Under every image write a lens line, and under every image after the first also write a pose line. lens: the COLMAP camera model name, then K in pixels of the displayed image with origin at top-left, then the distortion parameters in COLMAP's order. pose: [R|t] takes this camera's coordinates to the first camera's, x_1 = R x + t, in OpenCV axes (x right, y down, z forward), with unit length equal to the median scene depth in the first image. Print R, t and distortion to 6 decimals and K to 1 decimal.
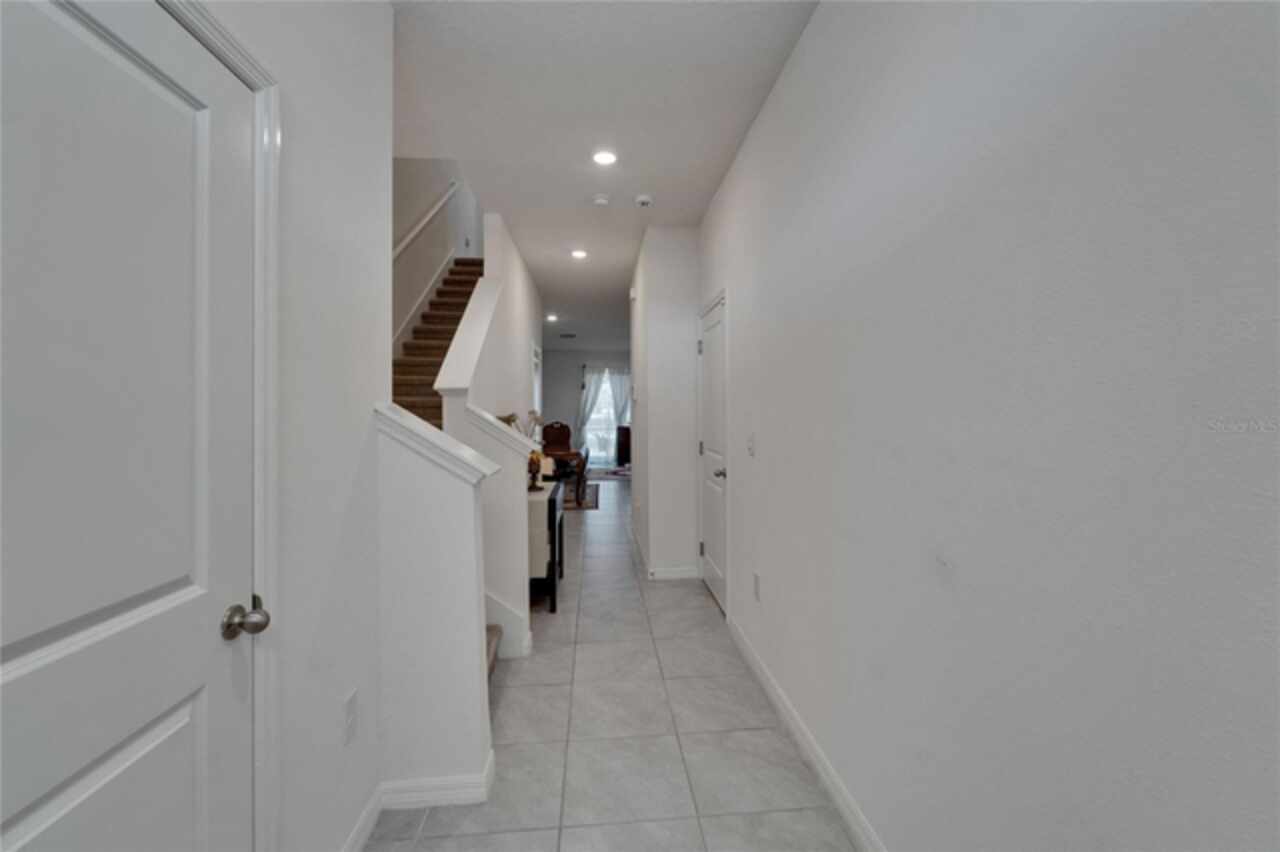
lens RADIAL K [[533.9, 0, 641.0], [0, 533.9, 415.9], [0, 0, 1]] dist [0.000693, -0.000301]
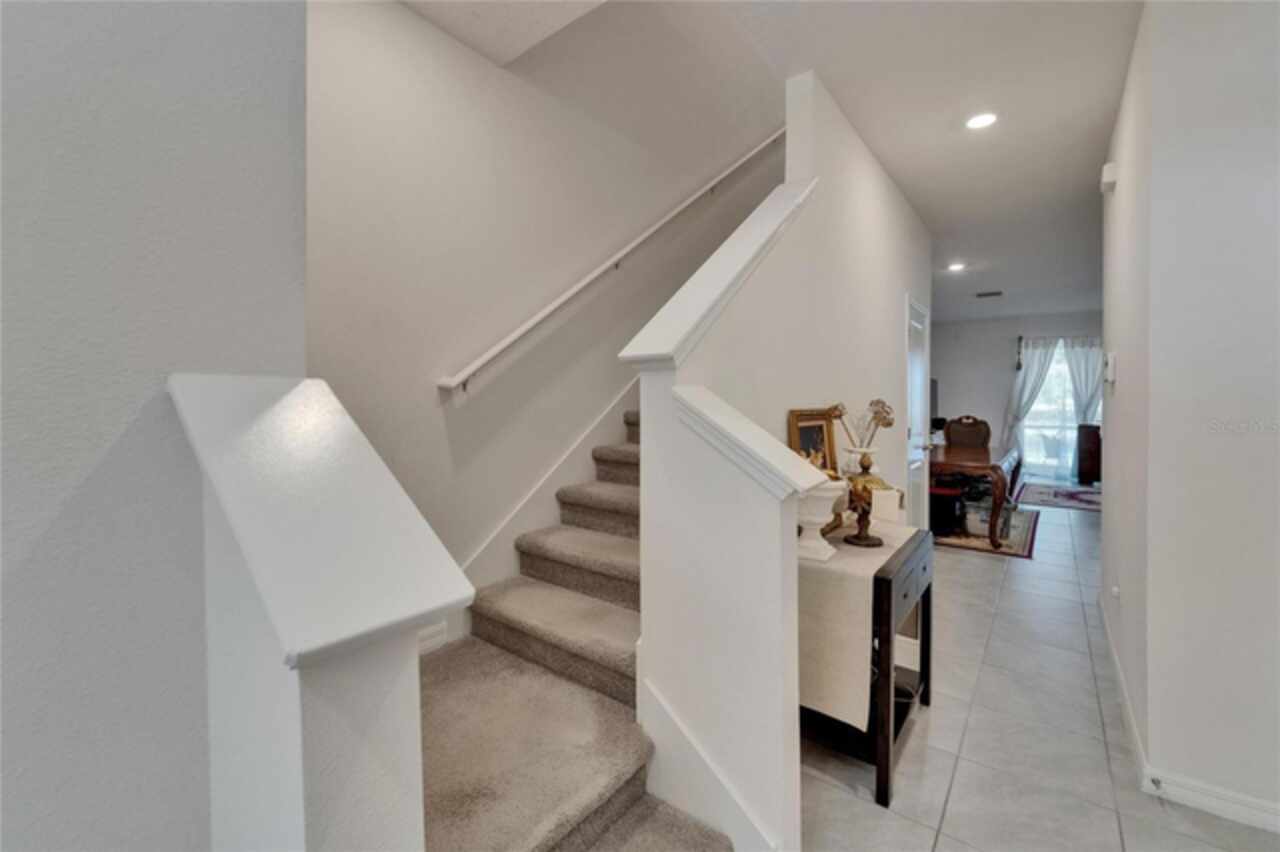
lens RADIAL K [[533.9, 0, 641.3], [0, 533.9, 398.3], [0, 0, 1]] dist [0.000693, -0.000301]
pose [[0.739763, 0.012324, -0.672754, 0.000202], [-0.018241, 0.999832, -0.001743, -0.002585], [0.672620, 0.013561, 0.739864, 0.157603]]
